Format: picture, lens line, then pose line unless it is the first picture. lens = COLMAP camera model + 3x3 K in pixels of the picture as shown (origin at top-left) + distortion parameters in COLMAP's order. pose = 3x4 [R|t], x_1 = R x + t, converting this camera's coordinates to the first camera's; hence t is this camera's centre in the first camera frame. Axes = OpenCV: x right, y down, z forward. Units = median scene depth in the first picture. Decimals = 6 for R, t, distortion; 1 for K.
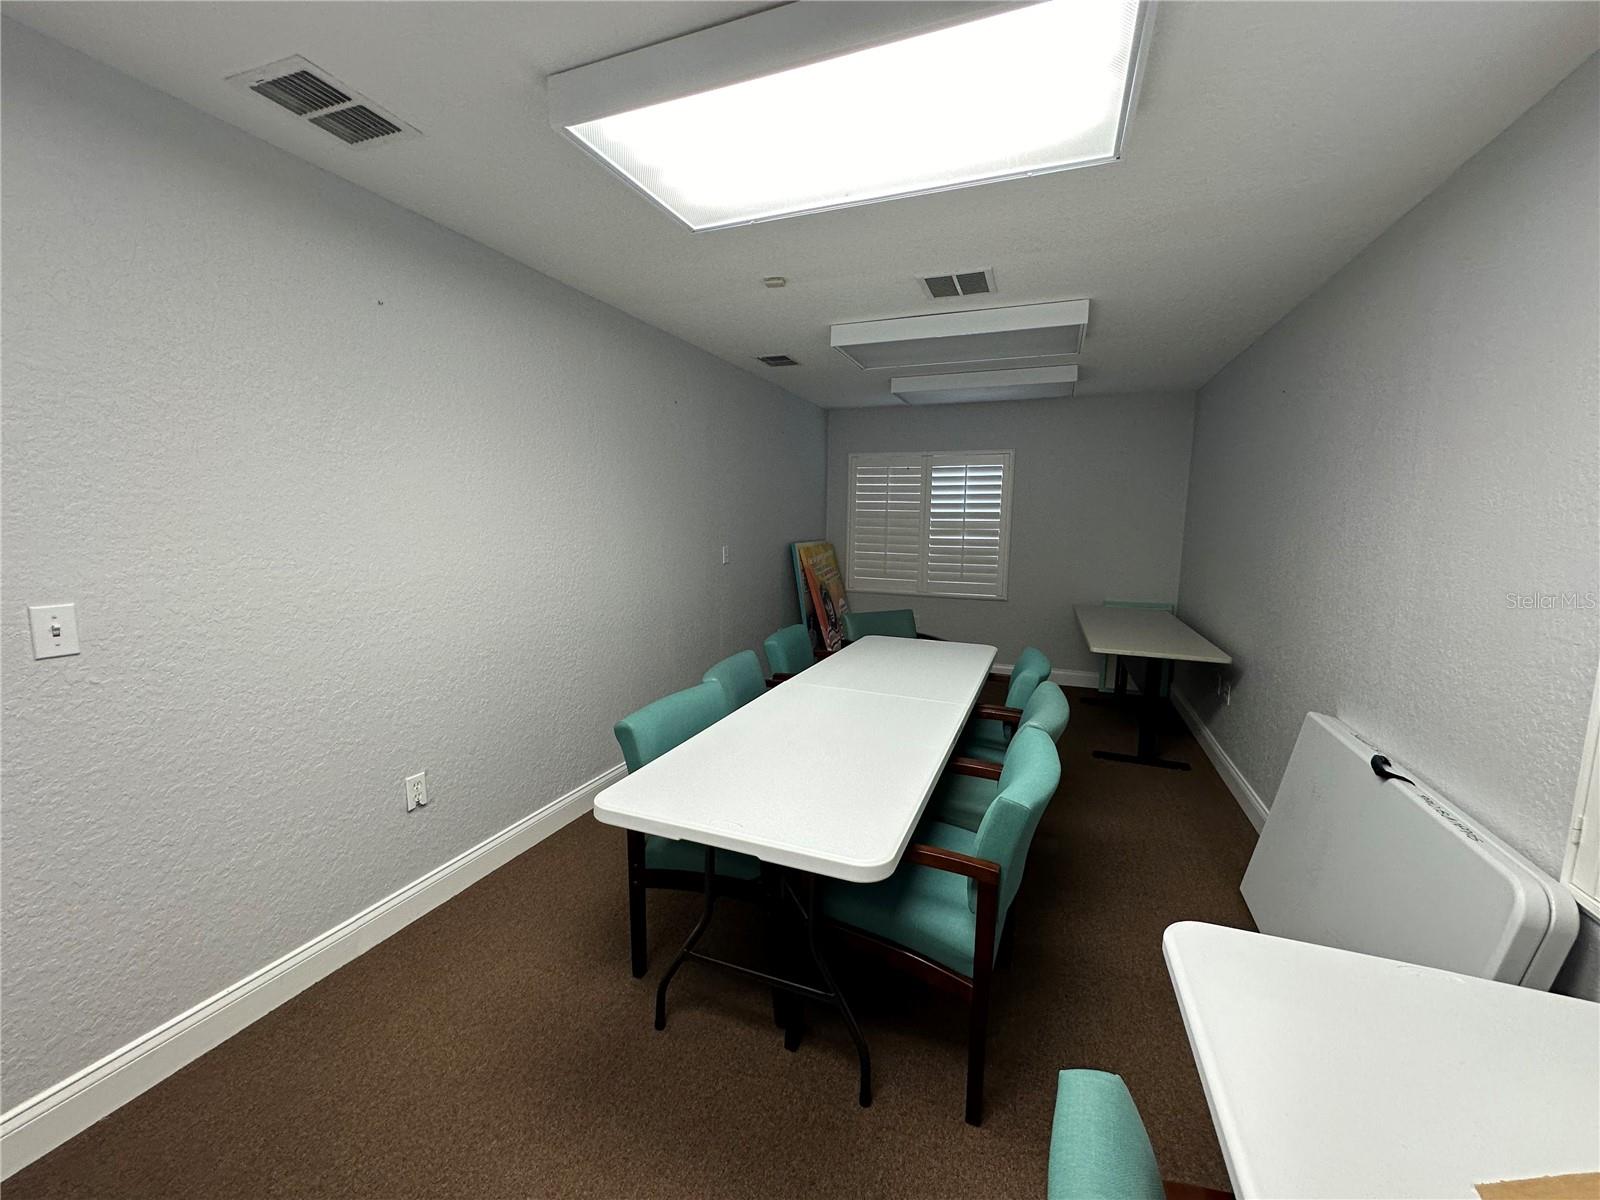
lens RADIAL K [[646.4, 0, 801.1], [0, 646.4, 593.9], [0, 0, 1]] dist [-0.000898, -0.001376]
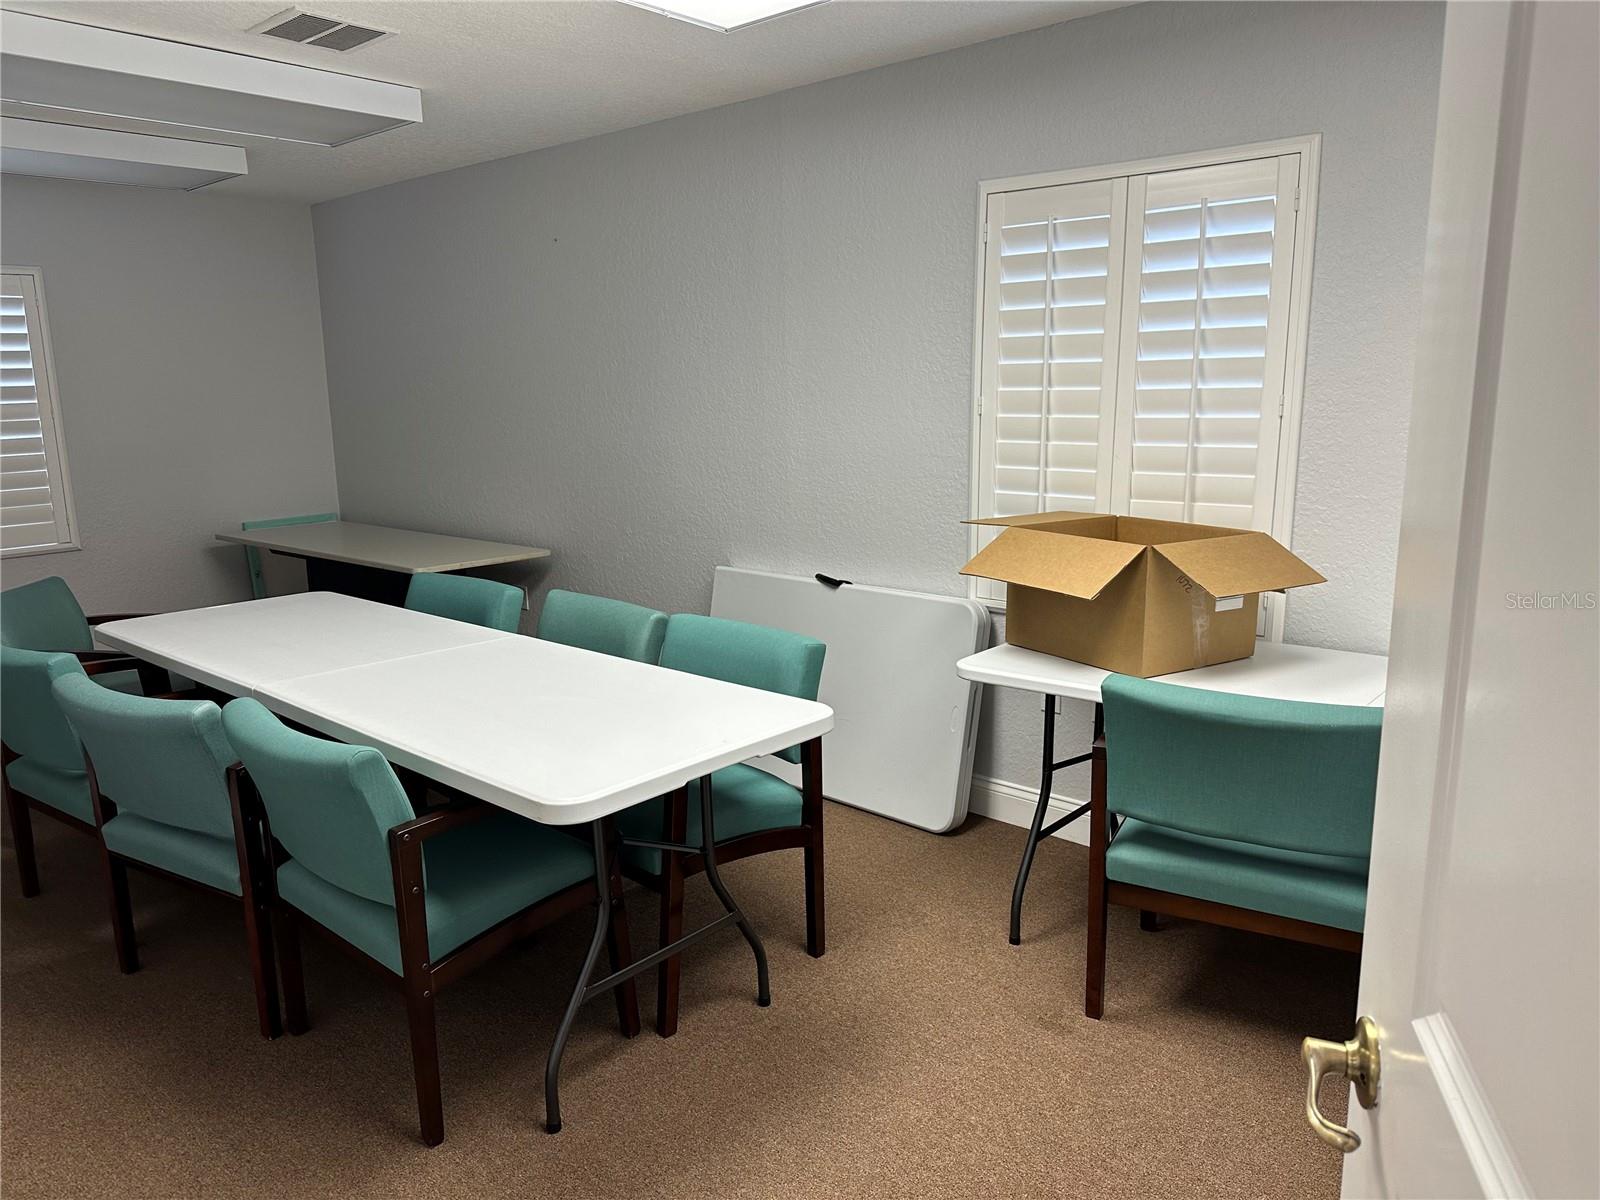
lens RADIAL K [[1121.3, 0, 802.7], [0, 1121.3, 606.1], [0, 0, 1]] dist [0.046227, -0.018916]
pose [[0.348784, -0.202624, 0.915037, -0.734493], [0.136442, 0.976925, 0.164321, -0.035111], [-0.927218, 0.067537, 0.368382, 0.163135]]
